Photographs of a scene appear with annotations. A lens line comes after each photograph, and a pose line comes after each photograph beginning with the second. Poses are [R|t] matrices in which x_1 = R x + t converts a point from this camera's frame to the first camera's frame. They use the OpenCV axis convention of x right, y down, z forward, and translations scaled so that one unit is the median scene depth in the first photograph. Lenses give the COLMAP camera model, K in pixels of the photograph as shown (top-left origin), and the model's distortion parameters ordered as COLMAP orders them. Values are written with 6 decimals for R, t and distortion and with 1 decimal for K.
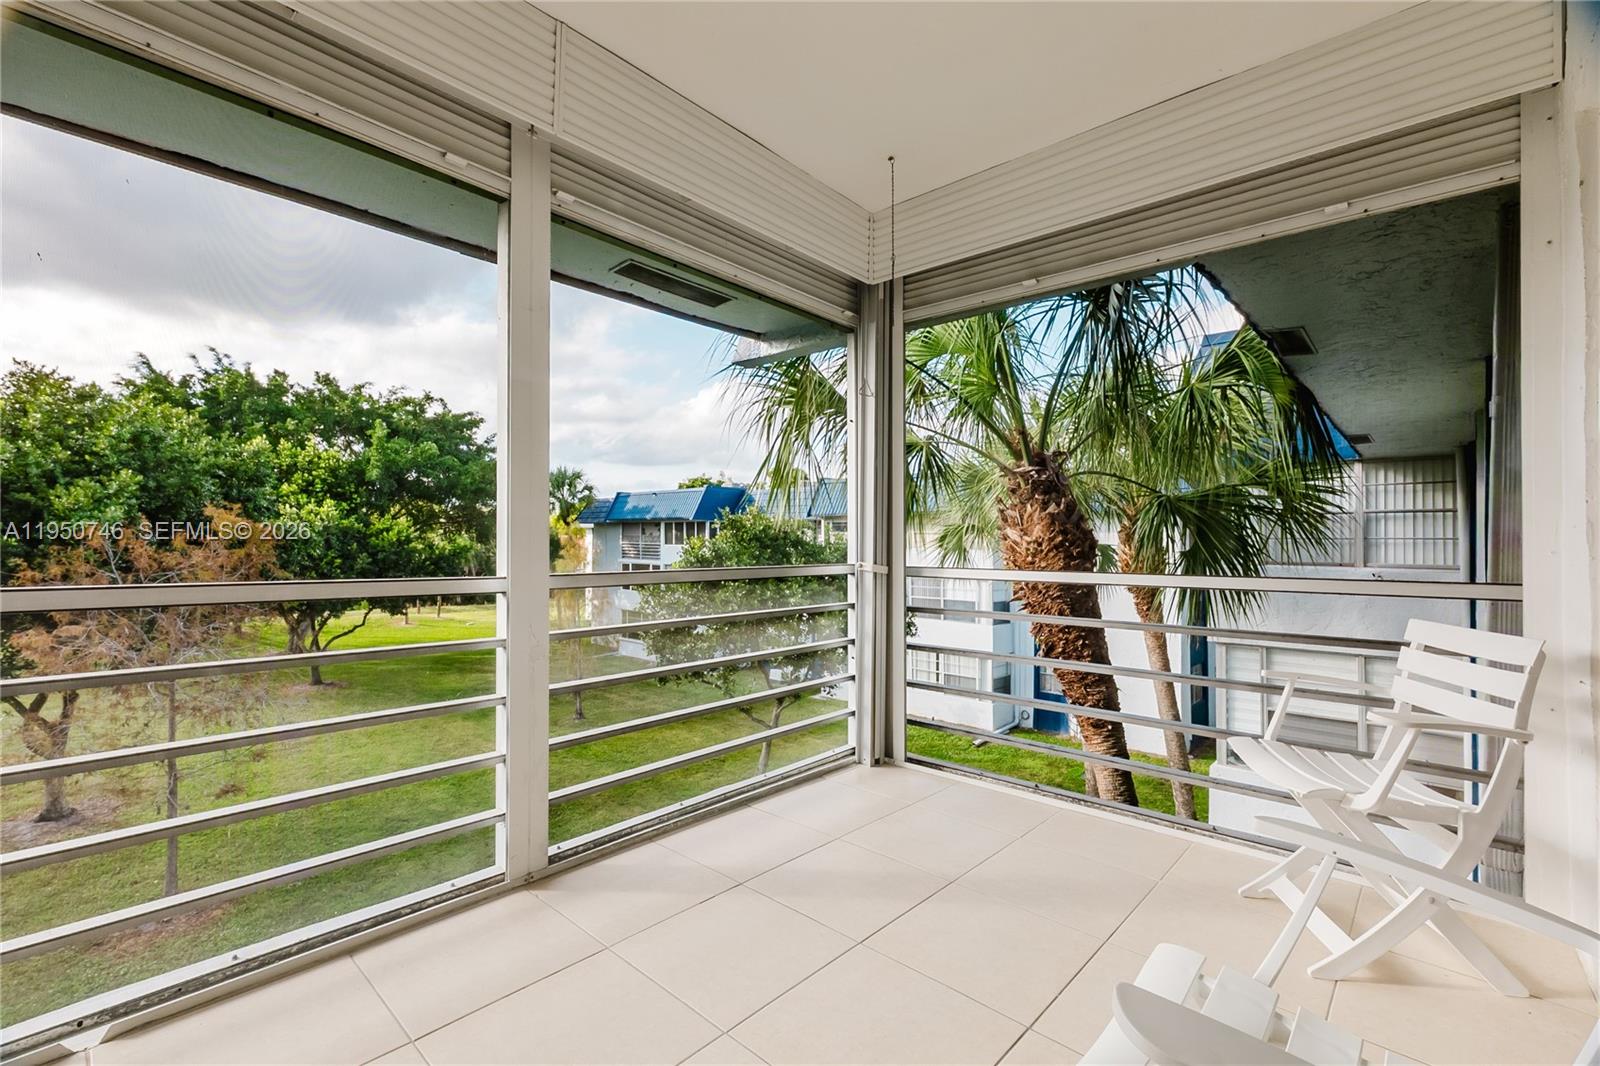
lens RADIAL K [[702.2, 0, 795.9], [0, 702.2, 554.5], [0, 0, 1]] dist [0.000533, 0.000070]
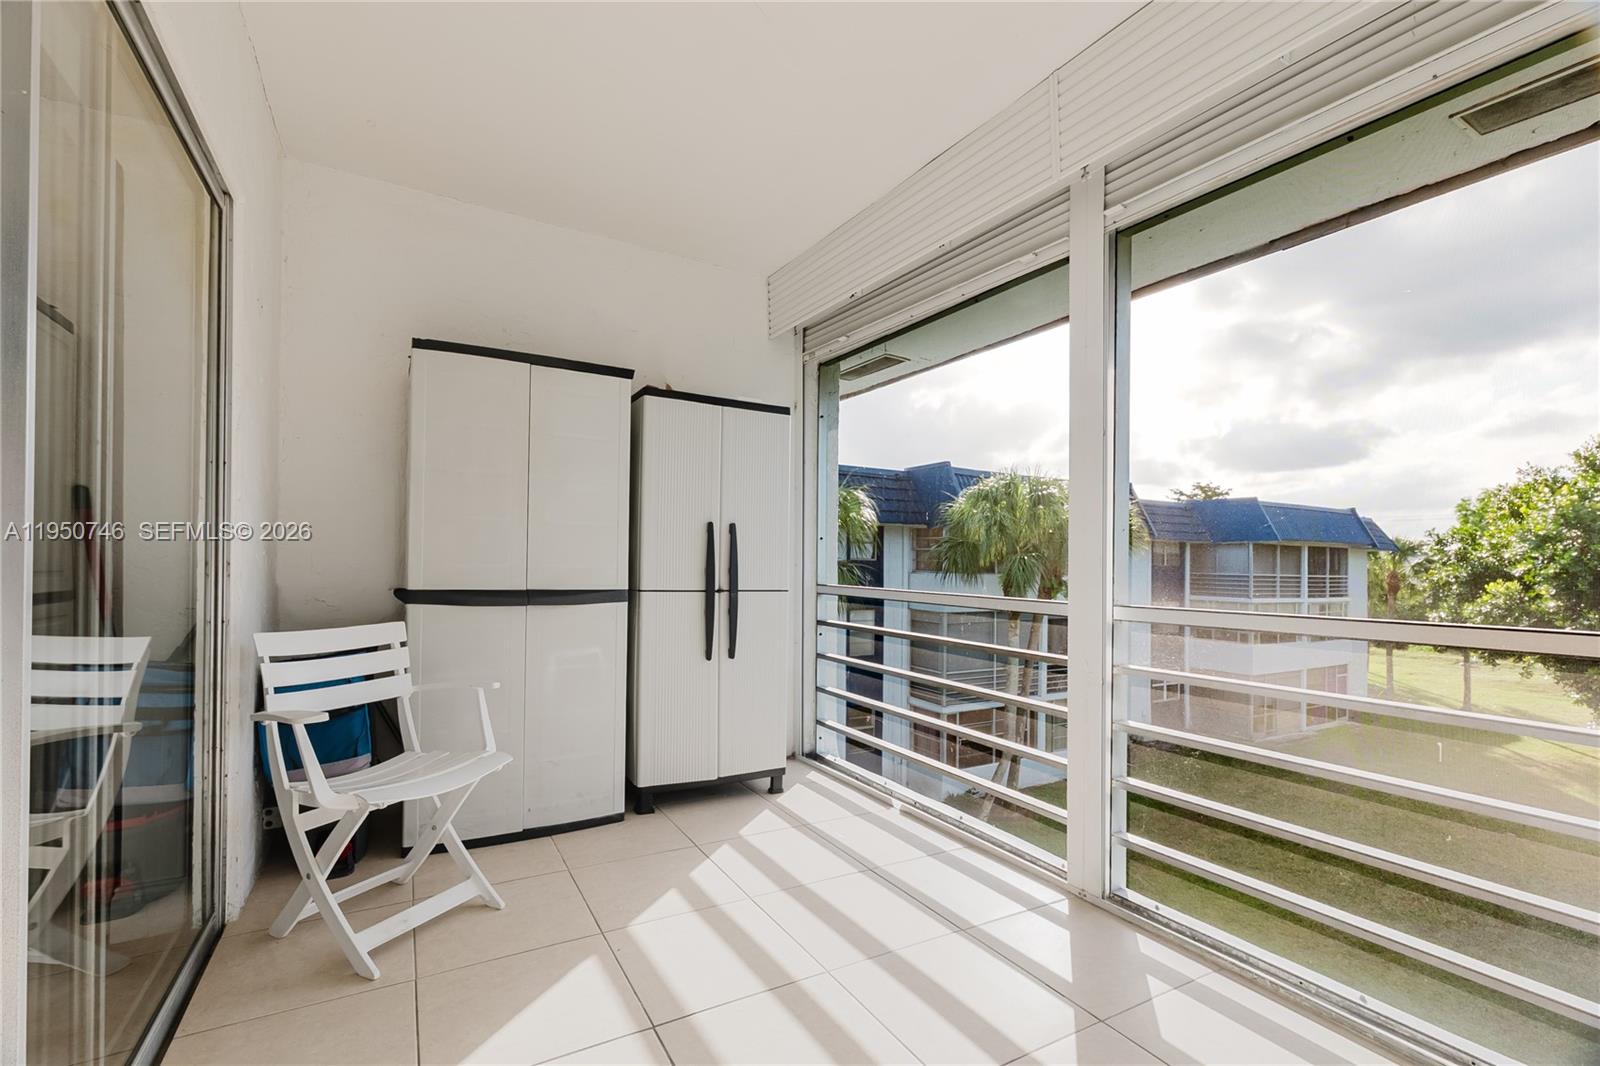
lens RADIAL K [[702.2, 0, 795.9], [0, 702.2, 554.5], [0, 0, 1]] dist [0.000533, 0.000070]
pose [[-0.316284, -0.008388, -0.948628, 0.701011], [-0.007171, 0.999953, -0.006451, -0.029269], [0.948638, 0.004762, -0.316329, 0.875188]]
